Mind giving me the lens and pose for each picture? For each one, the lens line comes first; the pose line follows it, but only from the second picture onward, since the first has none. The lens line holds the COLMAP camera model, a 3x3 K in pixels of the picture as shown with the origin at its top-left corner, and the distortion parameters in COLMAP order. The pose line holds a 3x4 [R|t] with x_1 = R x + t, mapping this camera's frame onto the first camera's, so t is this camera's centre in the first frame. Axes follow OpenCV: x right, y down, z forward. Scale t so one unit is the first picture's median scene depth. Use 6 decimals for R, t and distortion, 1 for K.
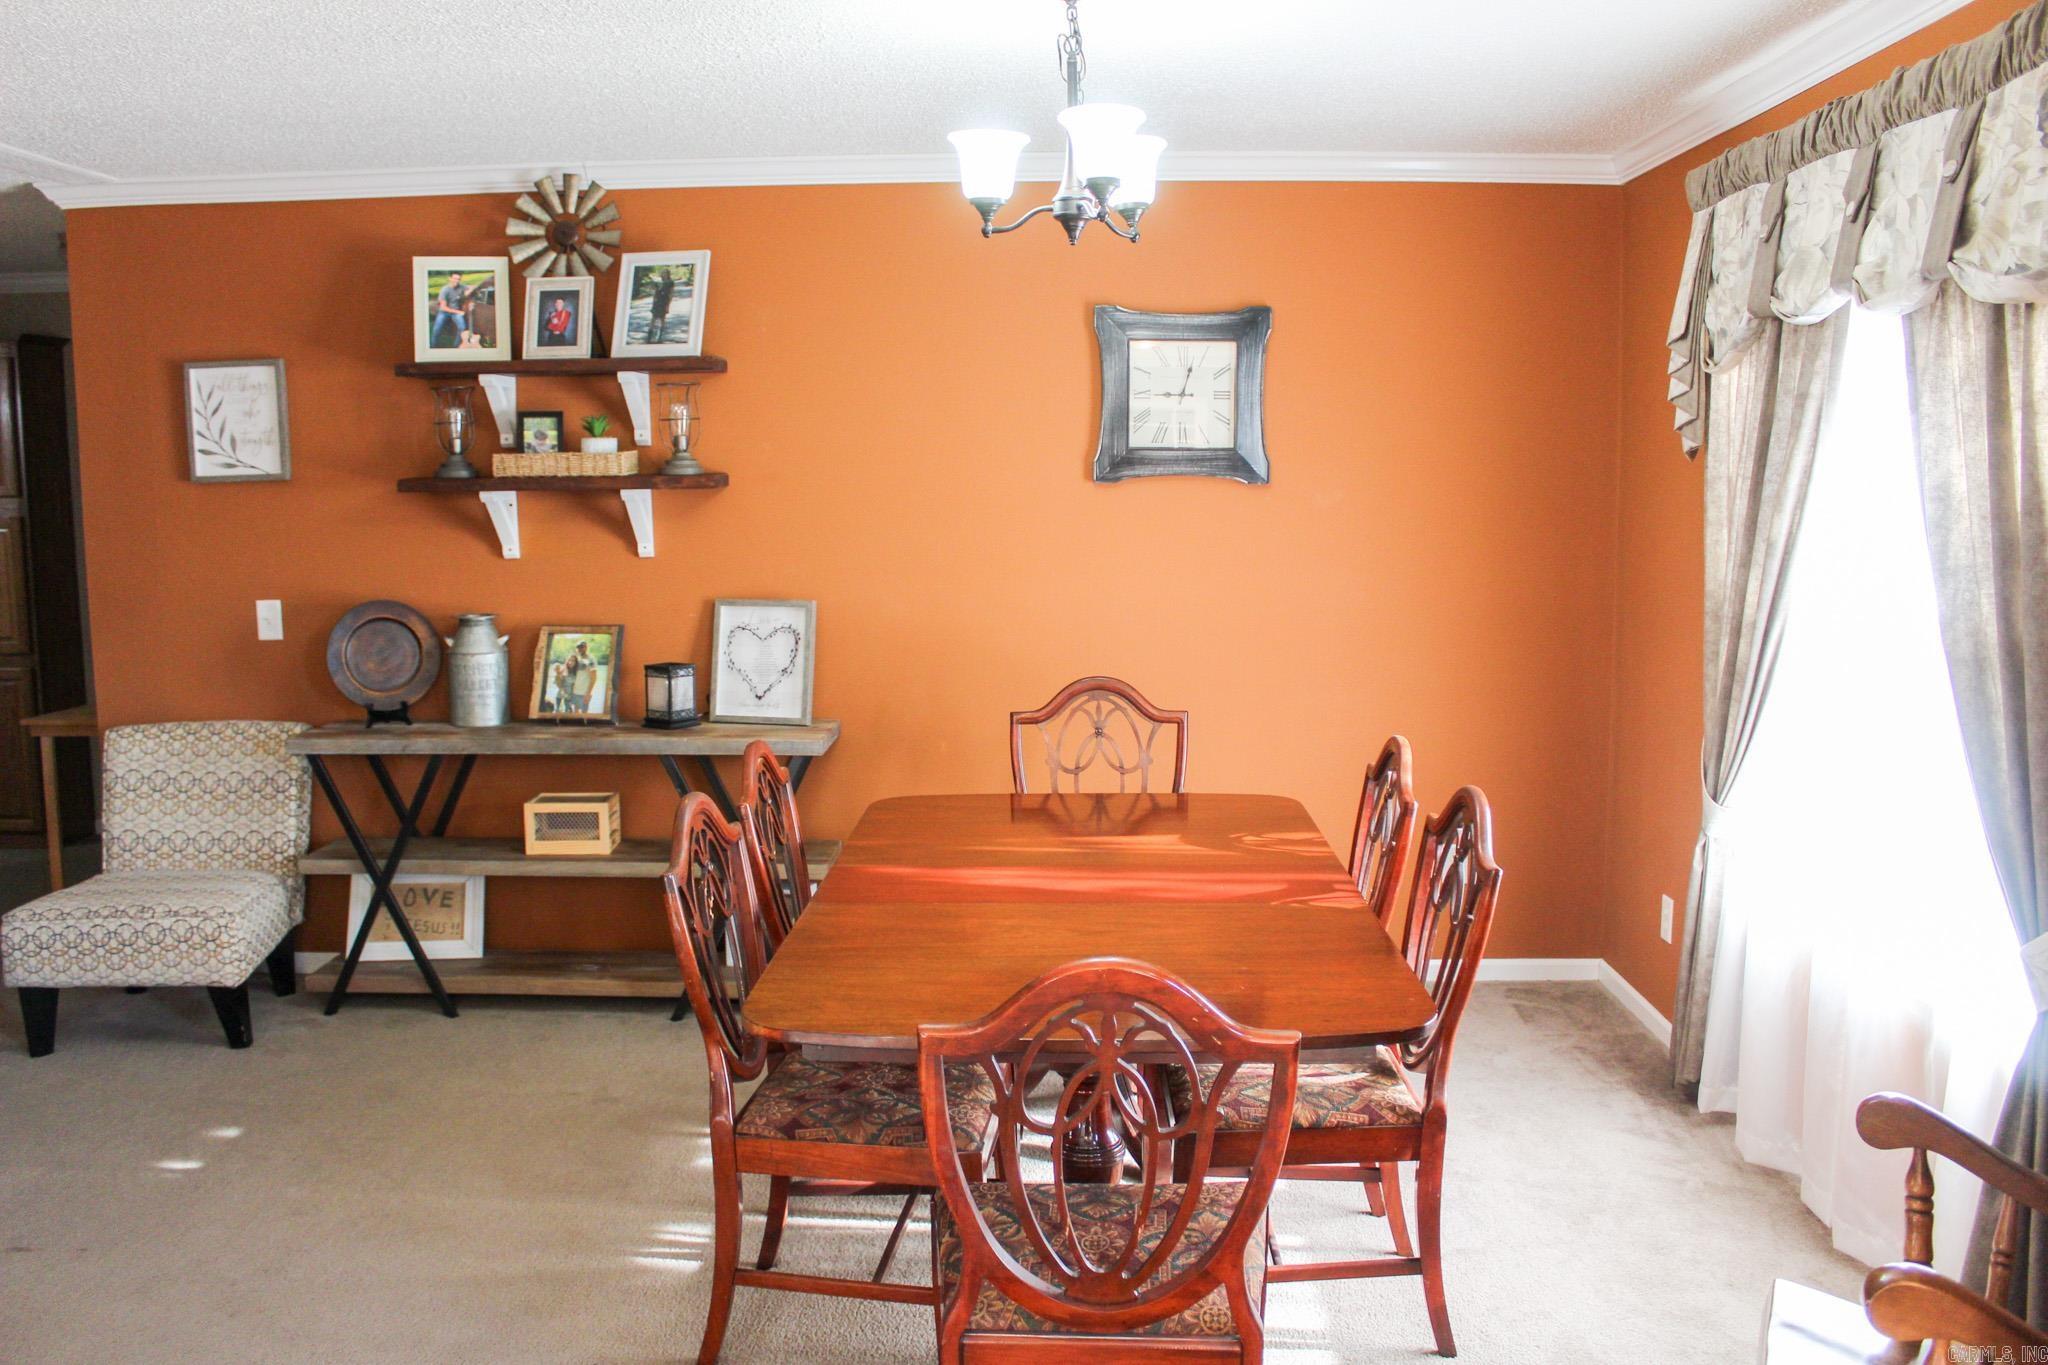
lens RADIAL K [[1696.8, 0, 1009.4], [0, 1696.8, 680.3], [0, 0, 1]] dist [-0.160461, 0.142978]
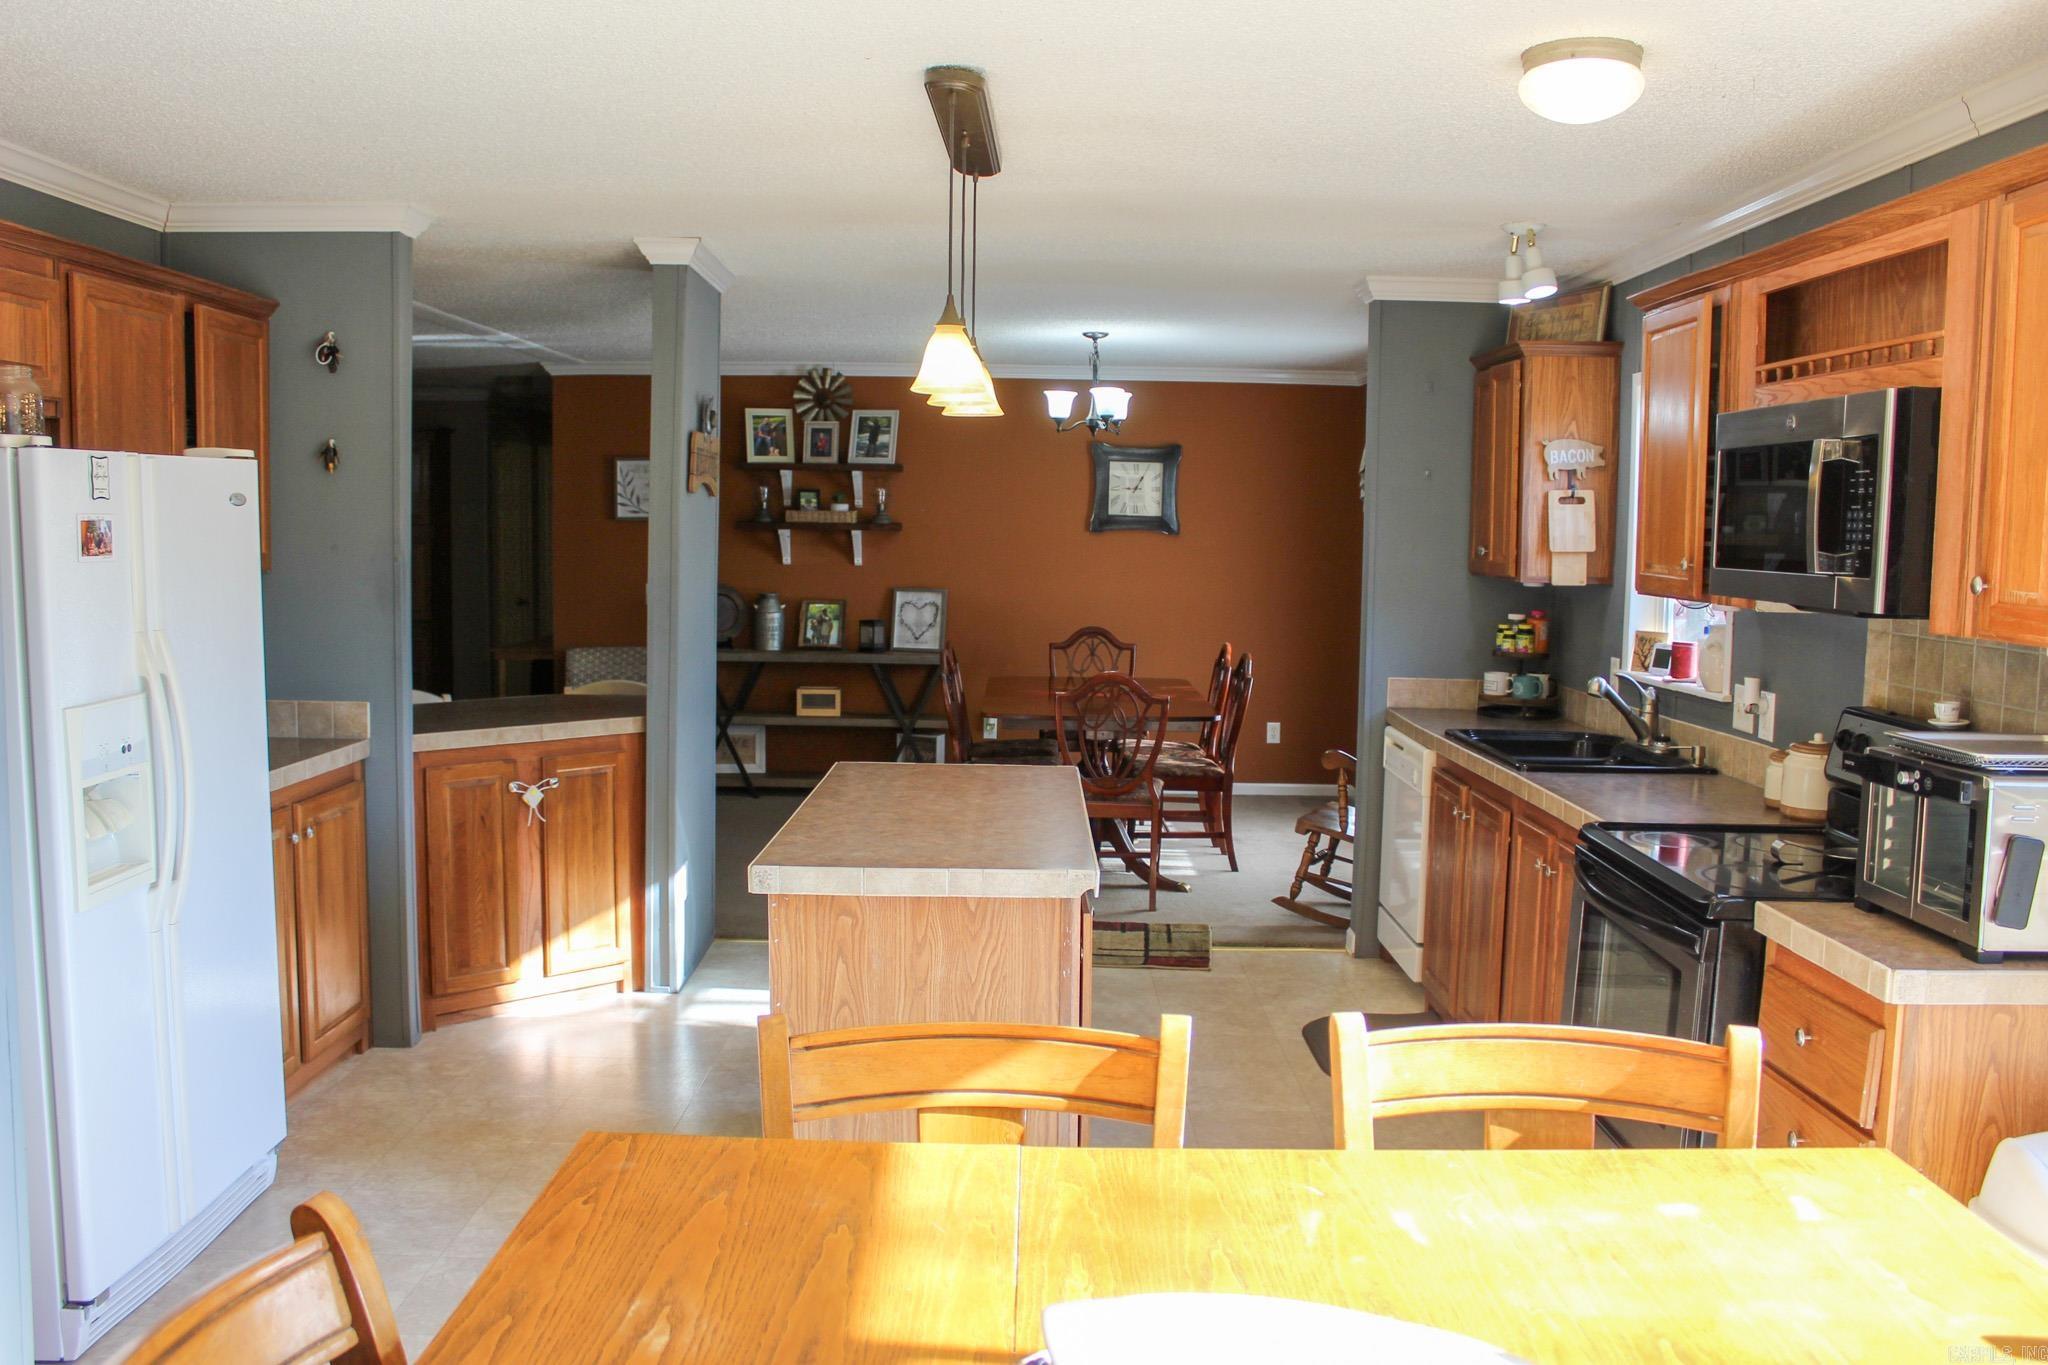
lens RADIAL K [[1696.8, 0, 1032.4], [0, 1696.8, 686.2], [0, 0, 1]] dist [-0.160461, 0.142978]
pose [[0.998739, 0.018374, 0.046730, -0.107839], [-0.017292, 0.999576, -0.023444, 0.111373], [-0.047141, 0.022606, 0.998632, -0.981676]]
